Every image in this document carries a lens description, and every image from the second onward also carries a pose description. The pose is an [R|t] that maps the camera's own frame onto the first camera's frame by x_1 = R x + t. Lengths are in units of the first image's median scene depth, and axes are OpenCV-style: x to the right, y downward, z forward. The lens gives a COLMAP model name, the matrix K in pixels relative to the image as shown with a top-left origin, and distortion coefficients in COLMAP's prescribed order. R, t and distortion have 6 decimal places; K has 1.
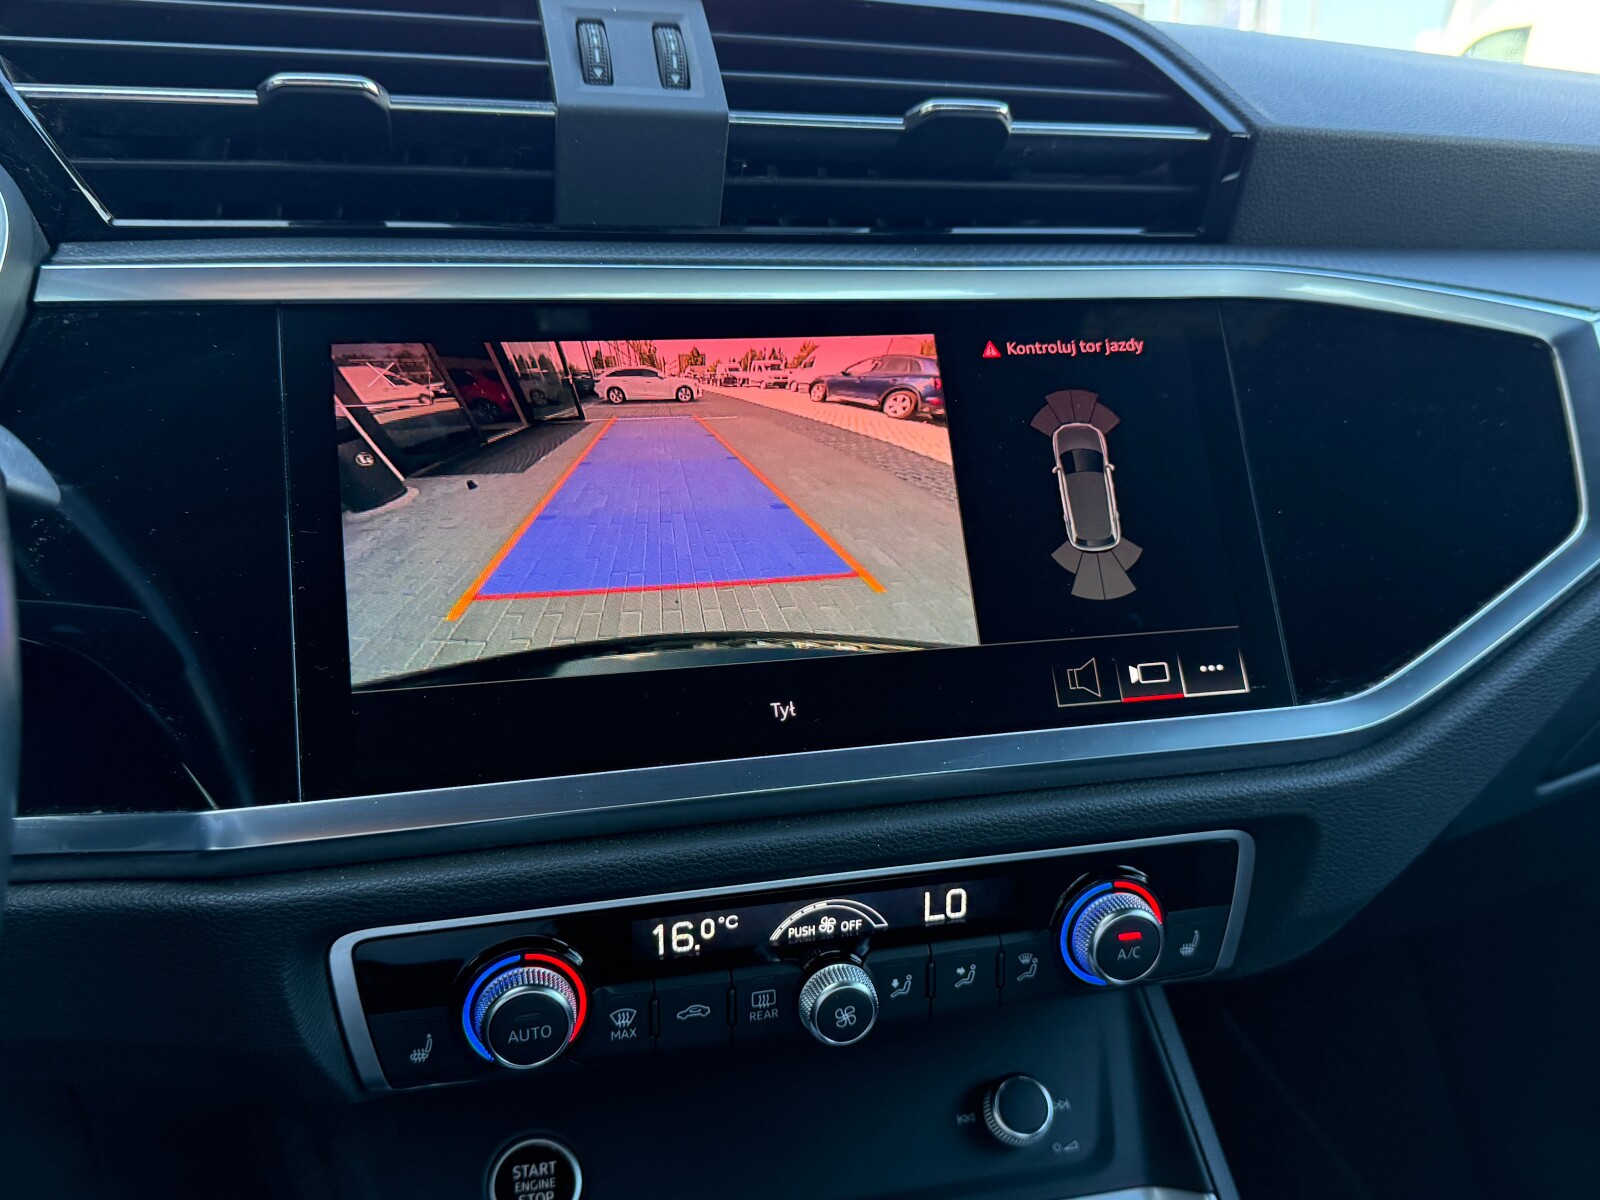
lens RADIAL K [[1506.6, 0, 800.0], [0, 1506.6, 600.0], [0, 0, 1]] dist [0.154549, -0.370952]
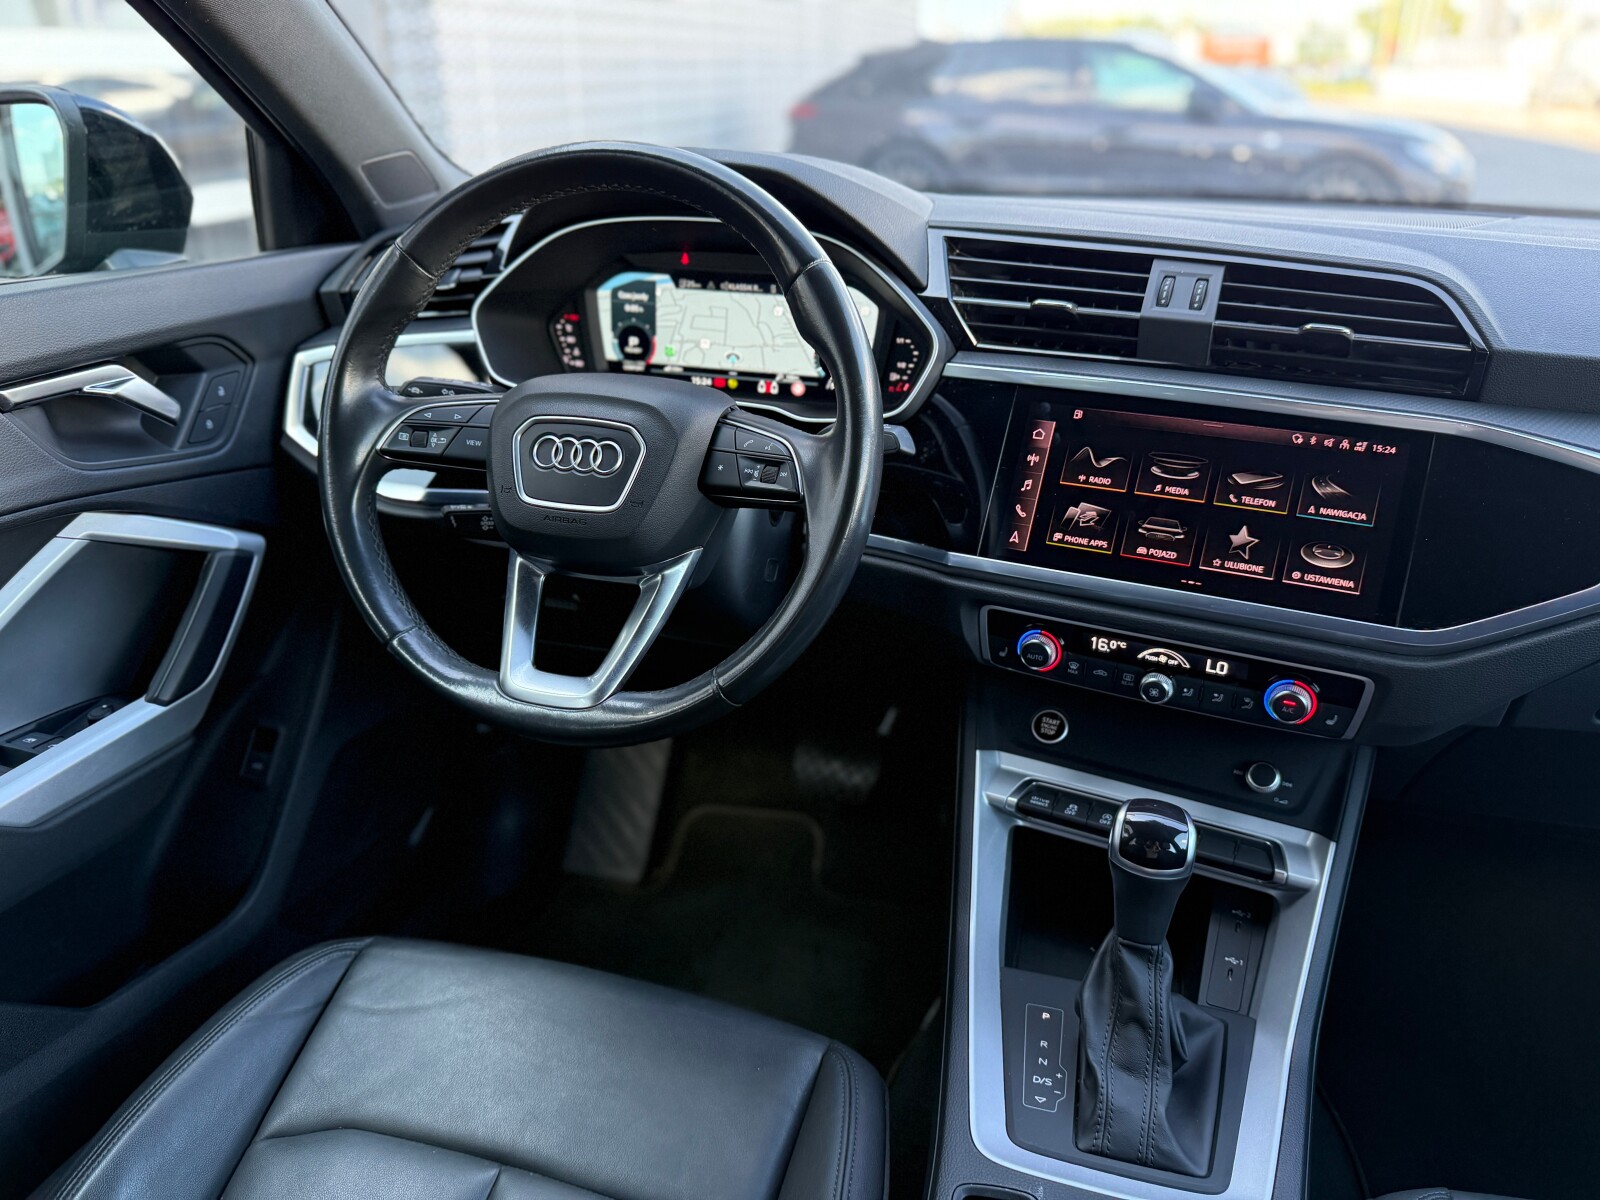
lens RADIAL K [[1128.6, 0, 793.4], [0, 1128.6, 601.4], [0, 0, 1]] dist [0.176738, -0.428628]
pose [[0.740955, 0.263745, -0.617595, 0.702178], [-0.179375, 0.963965, 0.196459, -0.136493], [0.647155, -0.034786, 0.761564, -0.818205]]
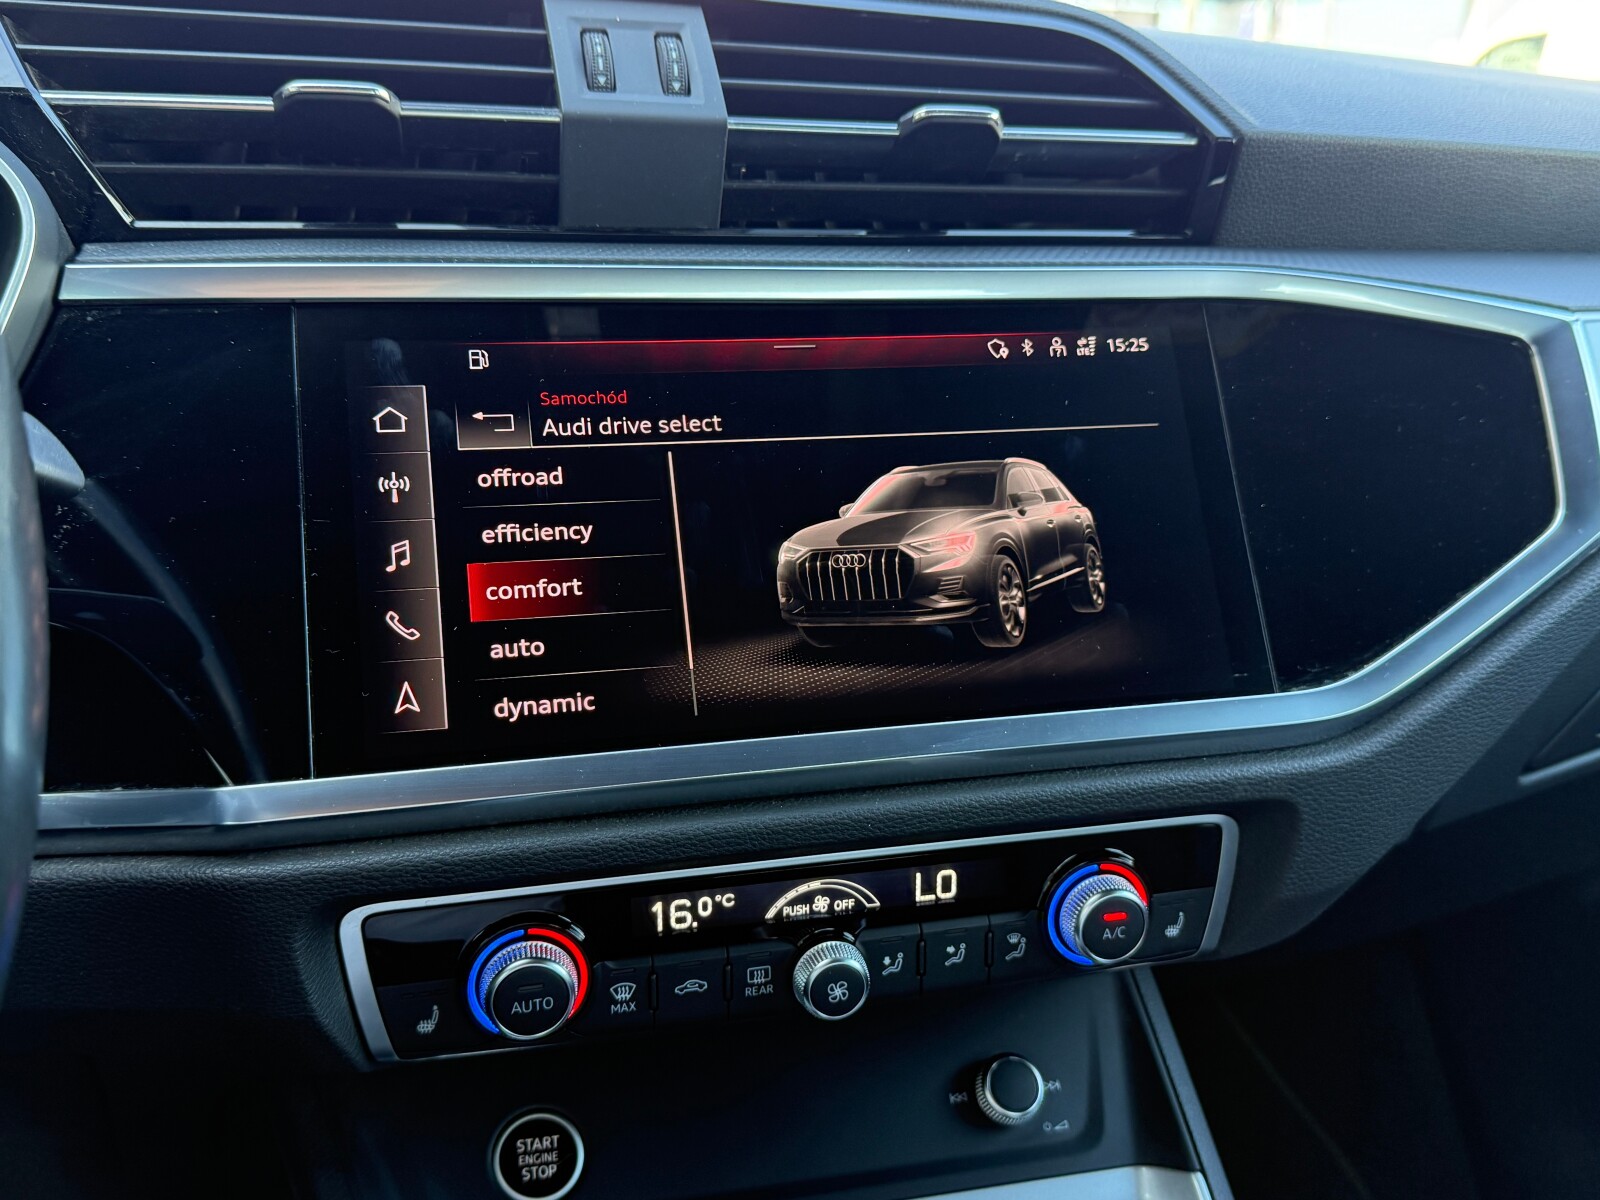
lens RADIAL K [[1506.6, 0, 800.0], [0, 1506.6, 600.0], [0, 0, 1]] dist [0.154549, -0.370952]
pose [[0.999953, 0.001908, -0.009506, 0.013043], [-0.001959, 0.999984, -0.005359, 0.012835], [0.009496, 0.005377, 0.999940, -0.033015]]
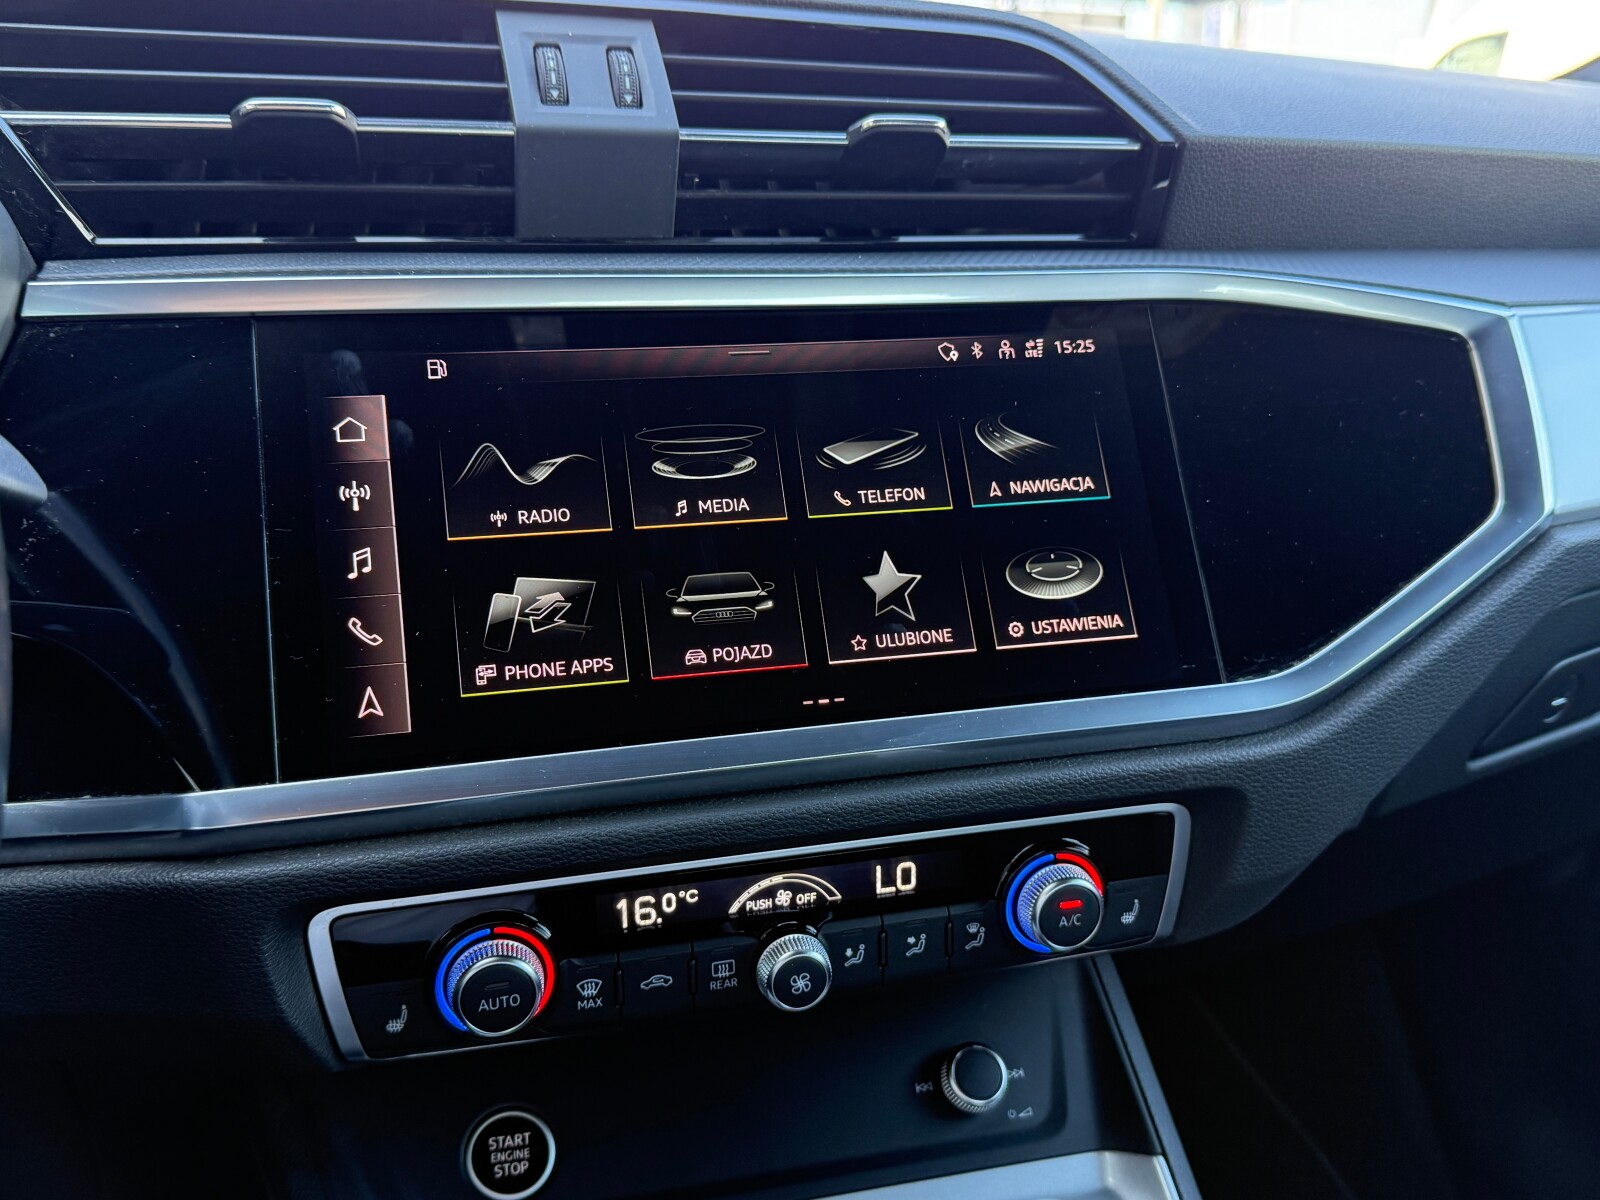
lens RADIAL K [[1506.6, 0, 800.0], [0, 1506.6, 600.0], [0, 0, 1]] dist [0.154549, -0.370952]
pose [[0.999879, -0.014872, 0.004554, 0.027740], [0.014913, 0.999848, -0.009052, 0.016972], [-0.004419, 0.009119, 0.999949, -0.054013]]
